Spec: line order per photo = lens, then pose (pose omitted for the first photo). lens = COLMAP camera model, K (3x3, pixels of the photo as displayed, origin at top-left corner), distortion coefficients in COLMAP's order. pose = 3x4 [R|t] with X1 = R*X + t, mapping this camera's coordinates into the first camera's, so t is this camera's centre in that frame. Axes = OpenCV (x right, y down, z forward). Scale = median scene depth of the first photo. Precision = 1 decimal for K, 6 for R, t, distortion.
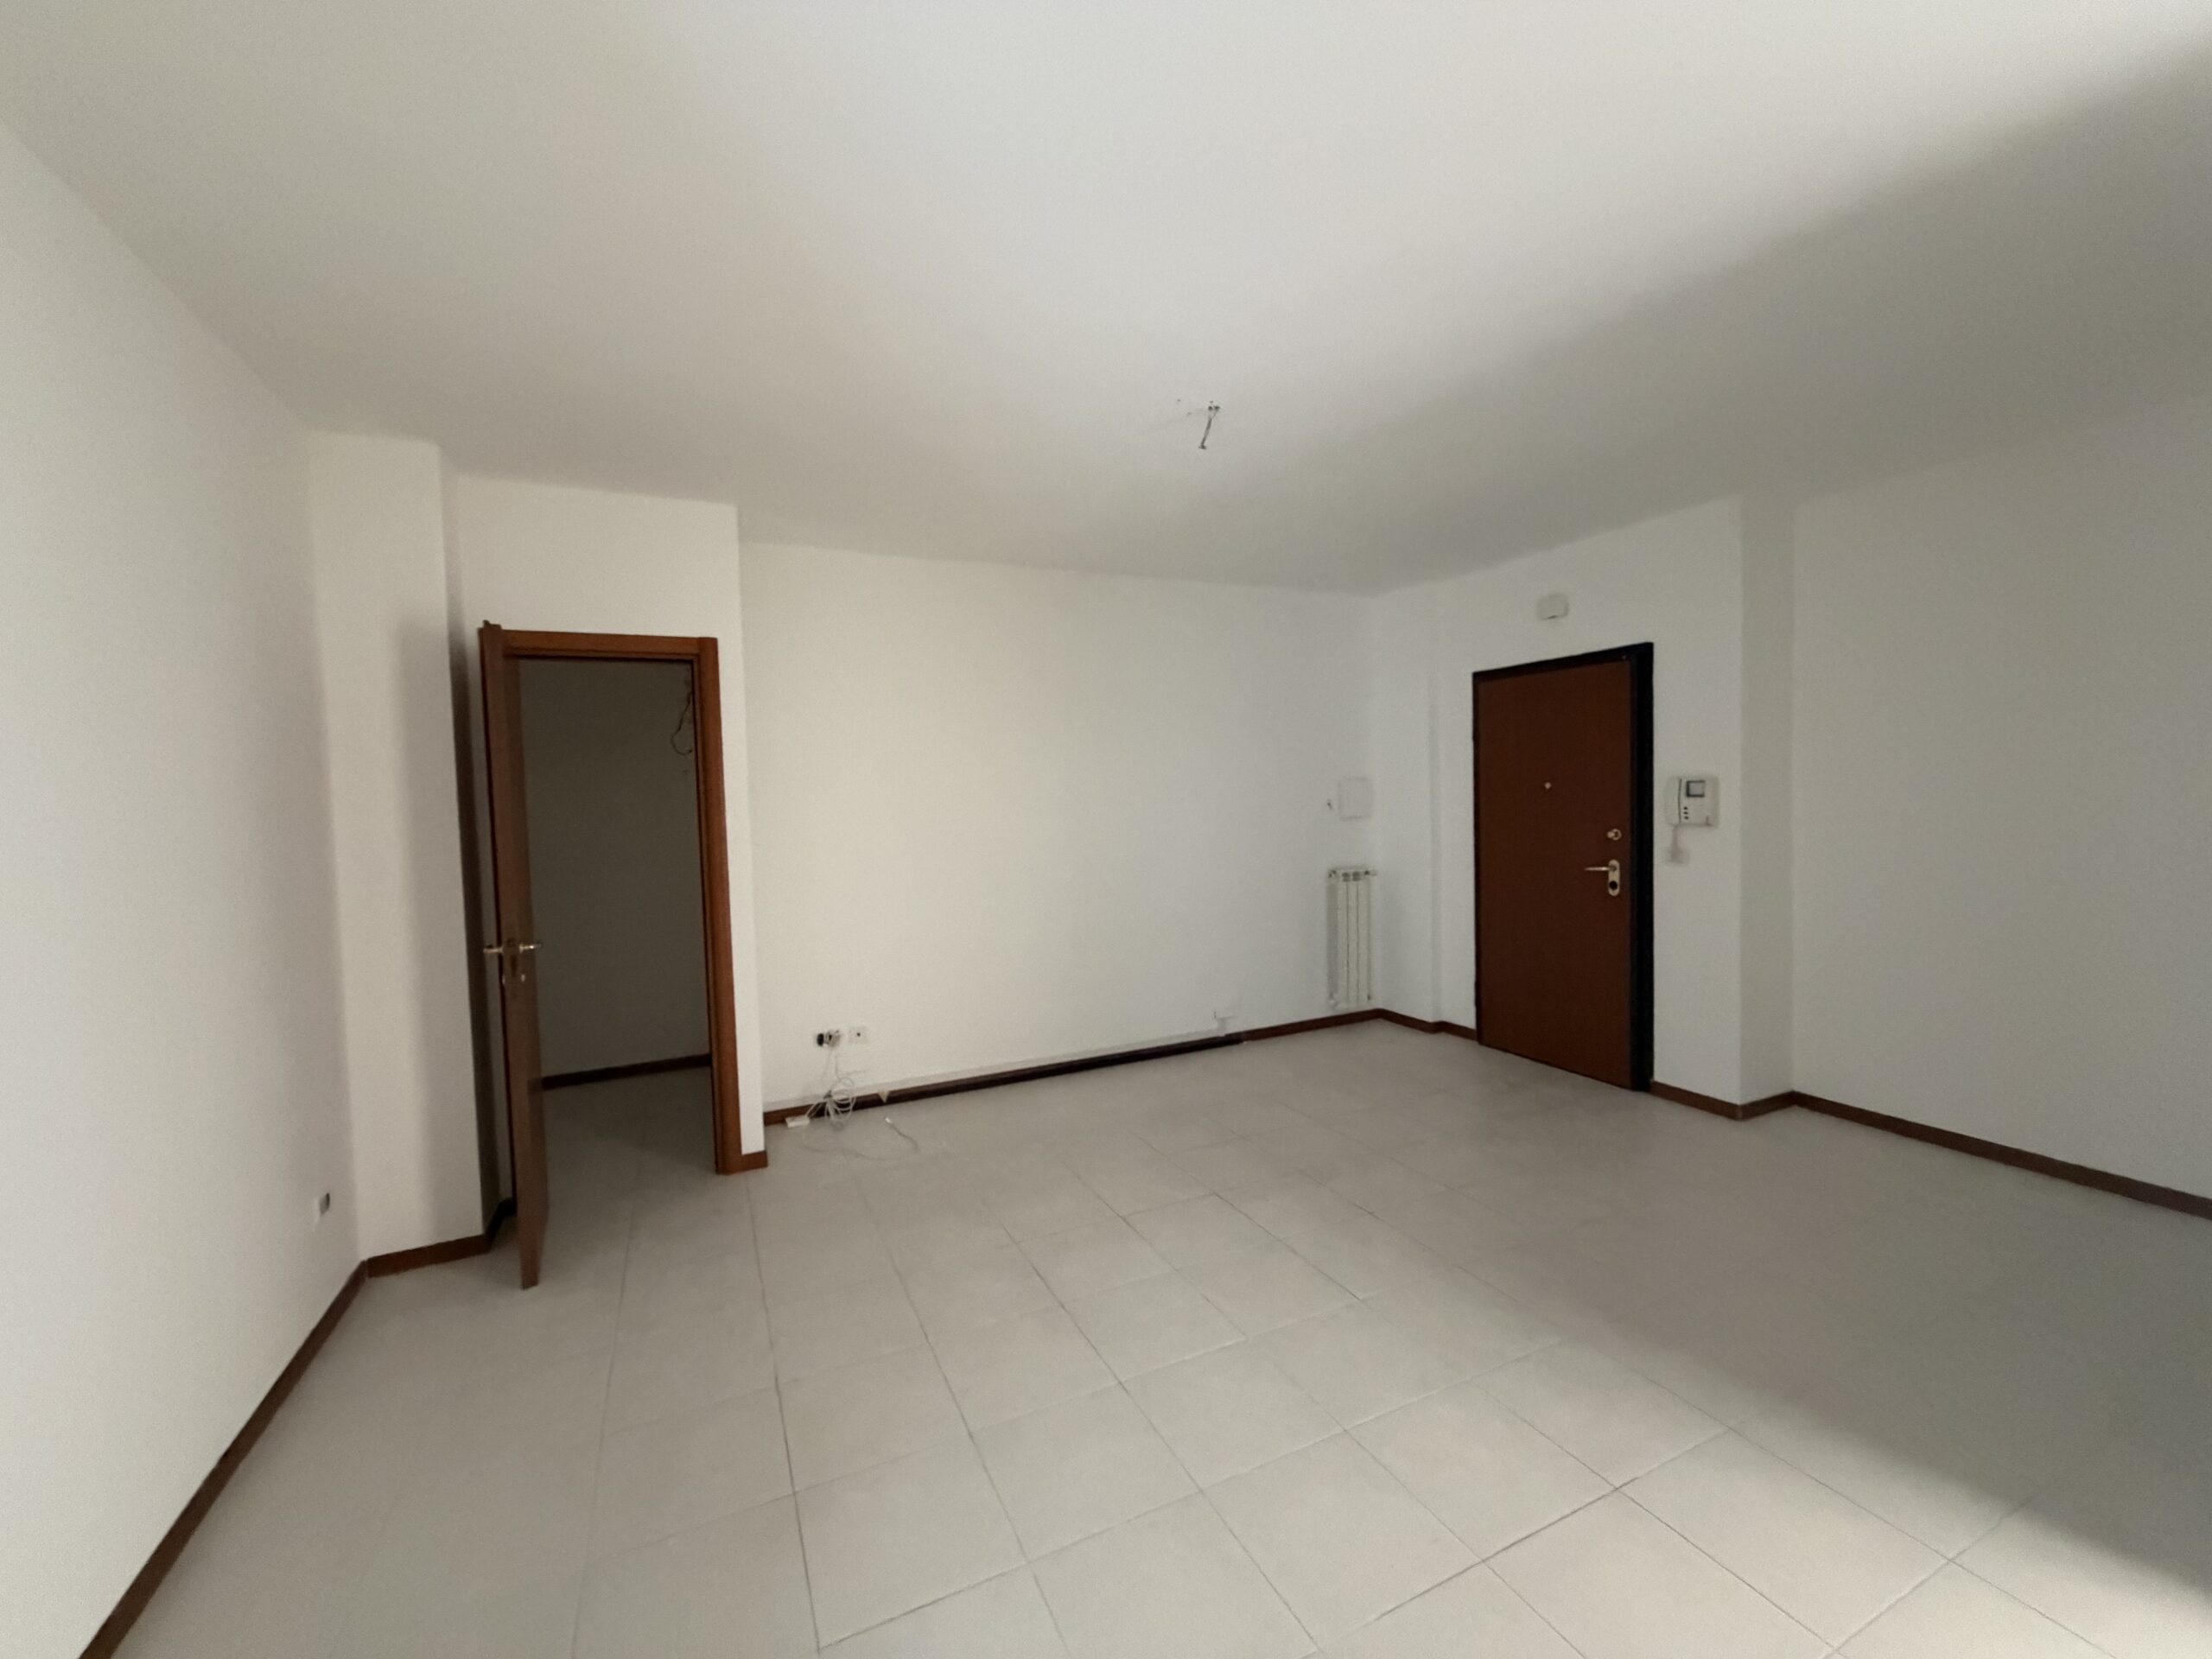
lens RADIAL K [[887.4, 0, 1111.8], [0, 887.4, 835.3], [0, 0, 1]] dist [-0.000719, 0.000020]
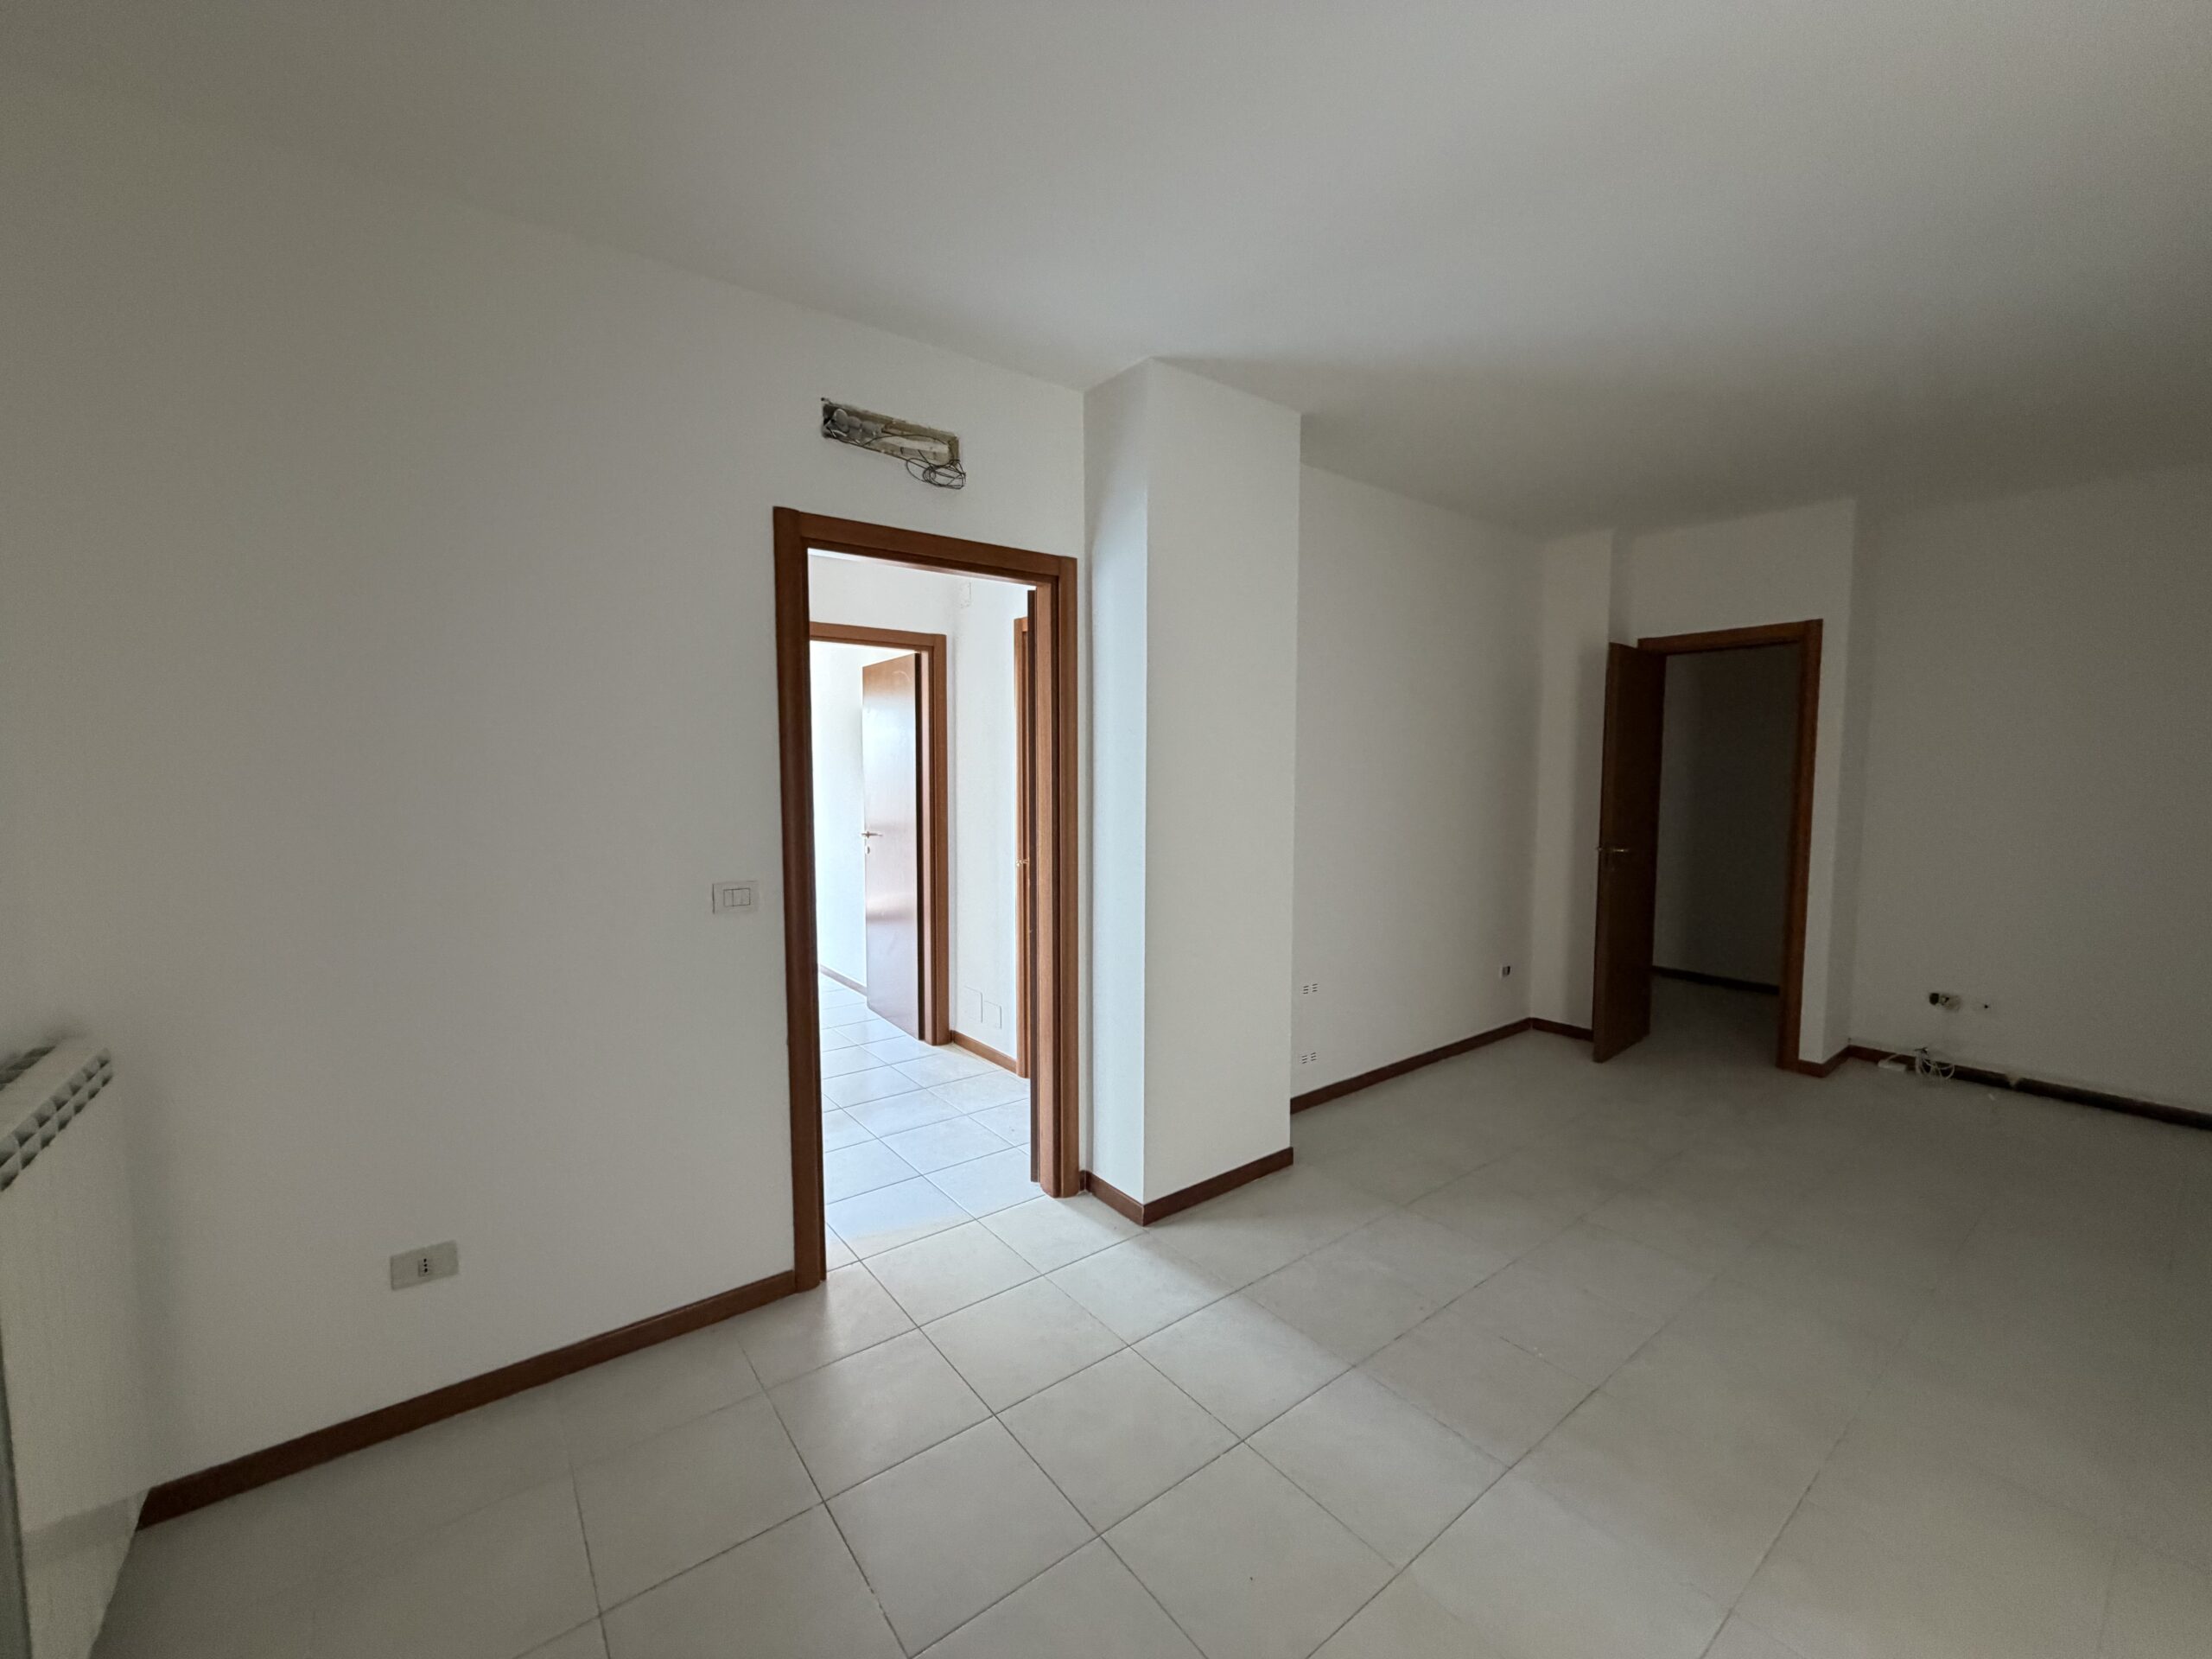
lens RADIAL K [[882.5, 0, 1106.0], [0, 882.5, 829.5], [0, 0, 1]] dist [0.001753, 0.000119]
pose [[0.213373, 0.097441, -0.972099, 0.434260], [-0.053270, 0.994694, 0.088013, 0.001401], [0.975517, 0.033004, 0.217432, -0.142120]]
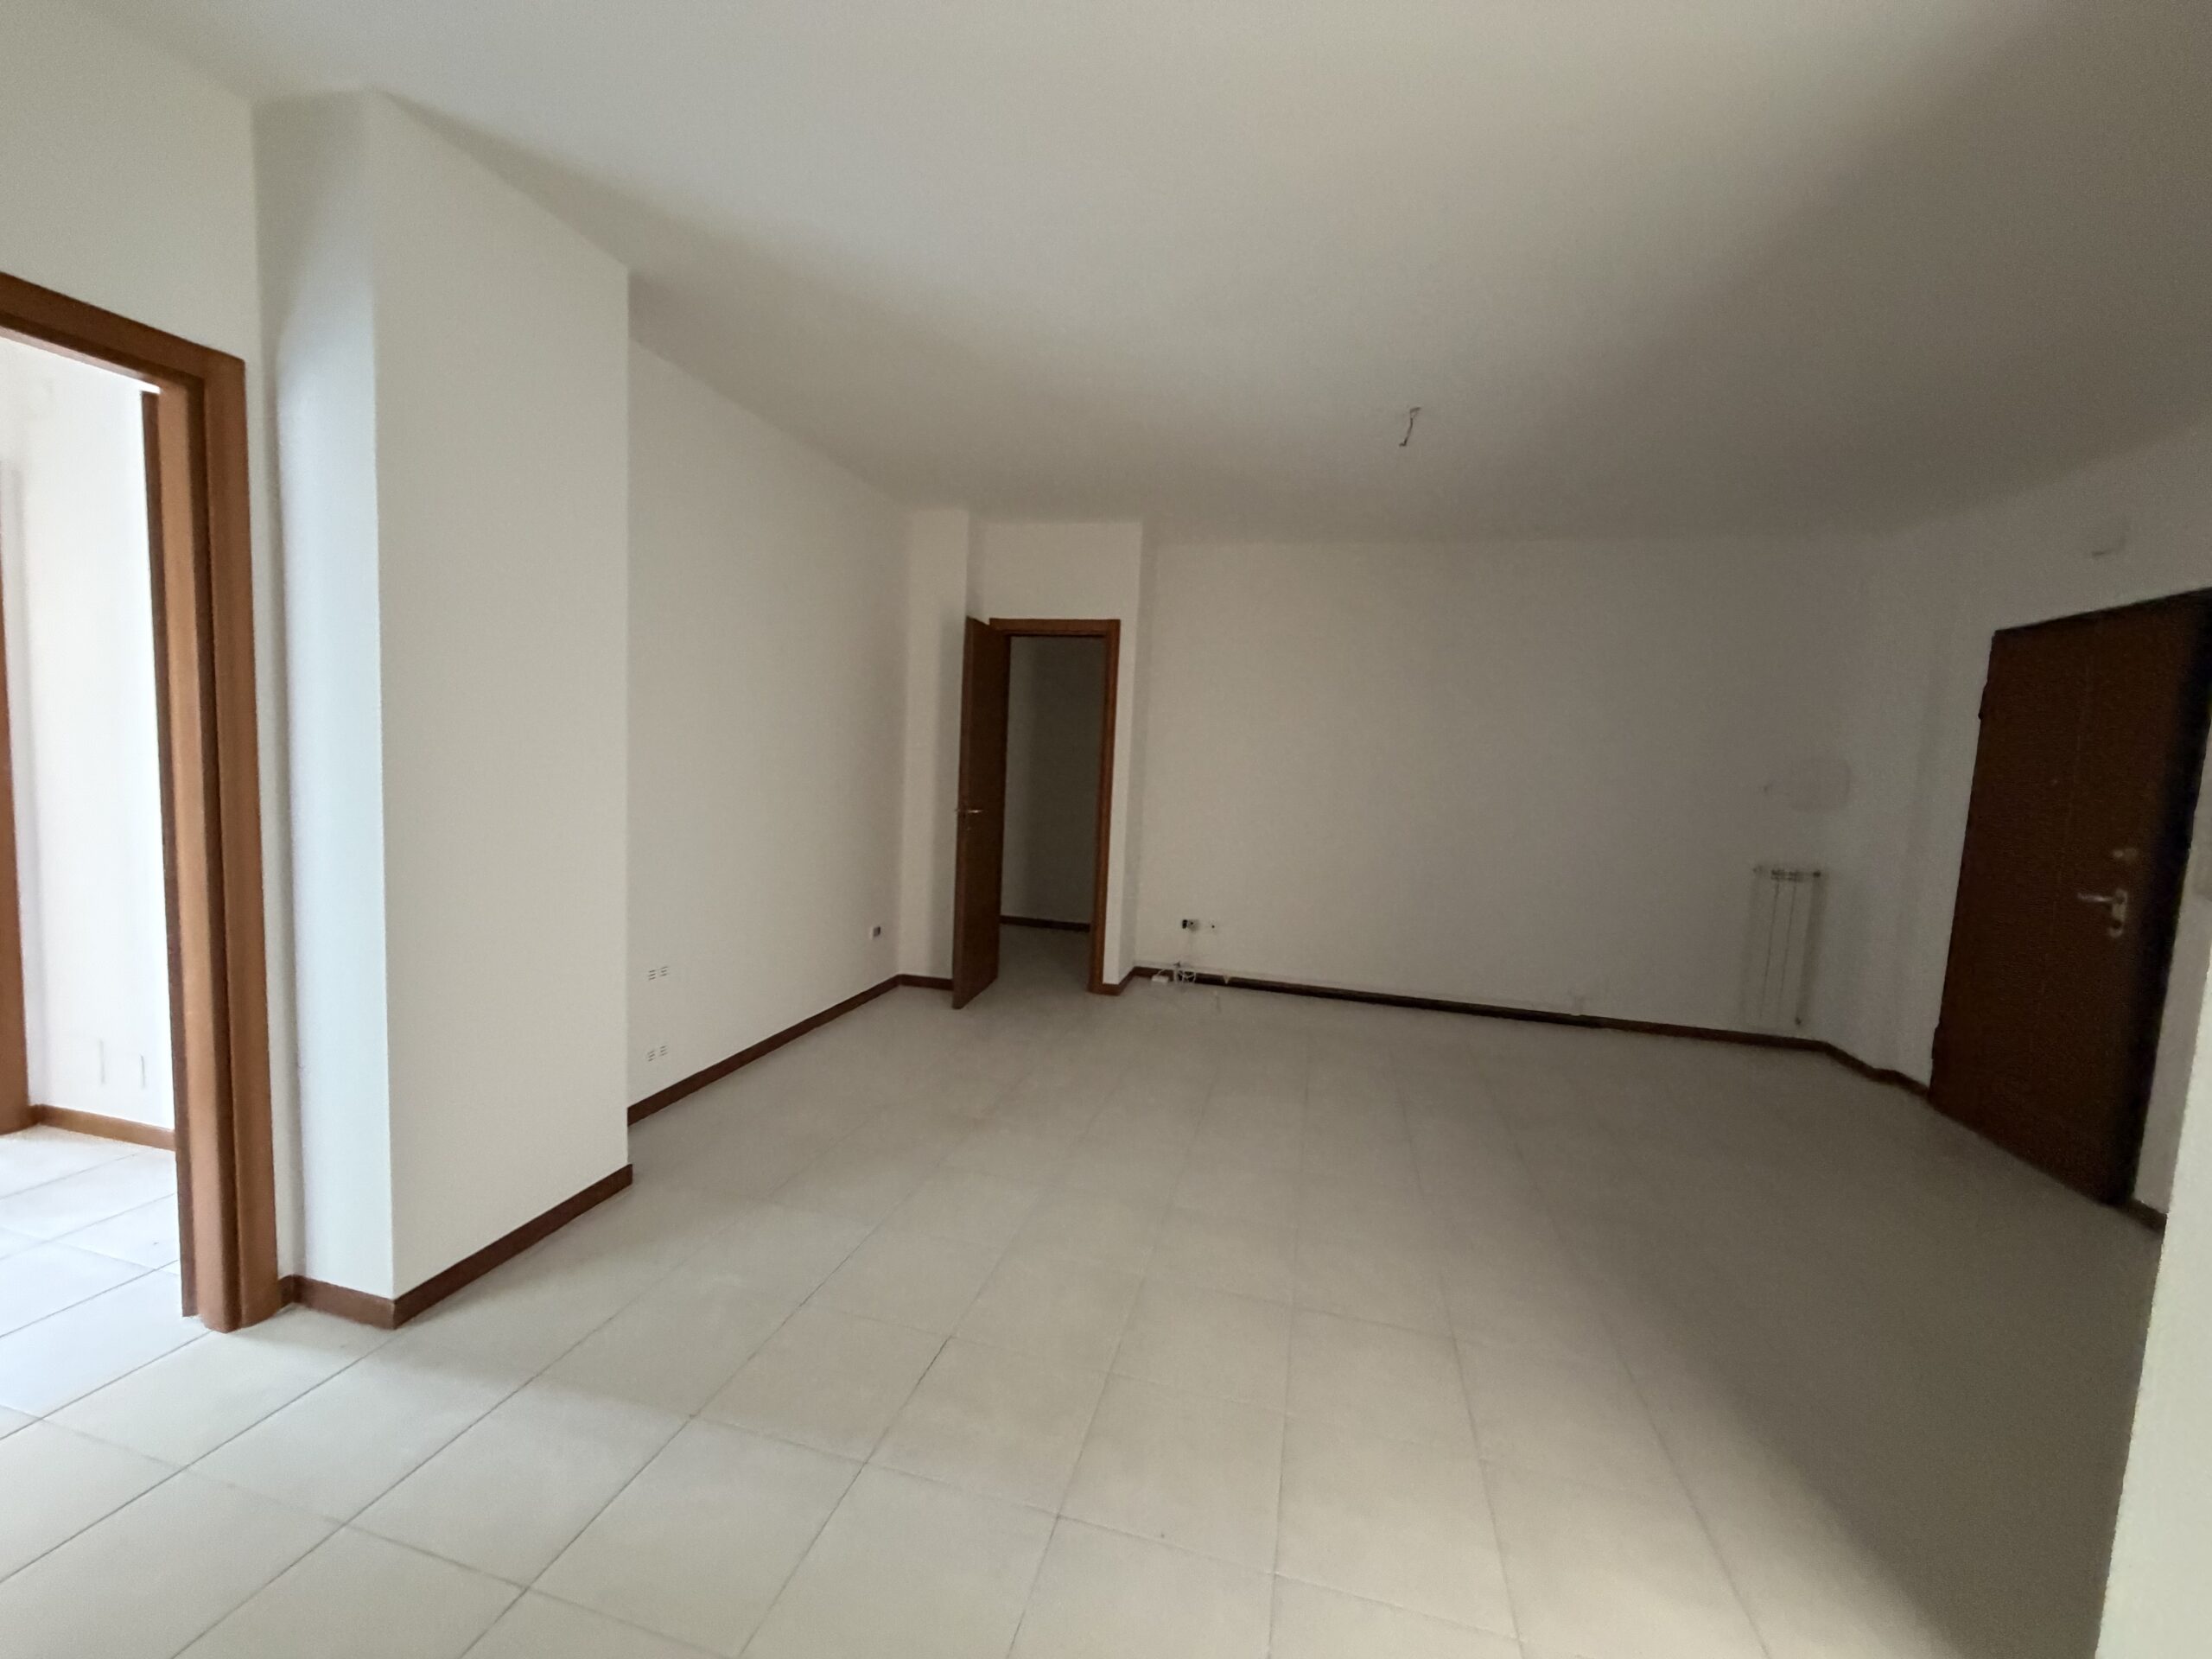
lens RADIAL K [[878.9, 0, 1102.3], [0, 878.9, 831.4], [0, 0, 1]] dist [-0.001998, -0.000135]
pose [[0.769342, 0.122609, -0.626961, 0.383819], [-0.101175, 0.992408, 0.069925, 0.015806], [0.630775, 0.009636, 0.775906, -0.089684]]
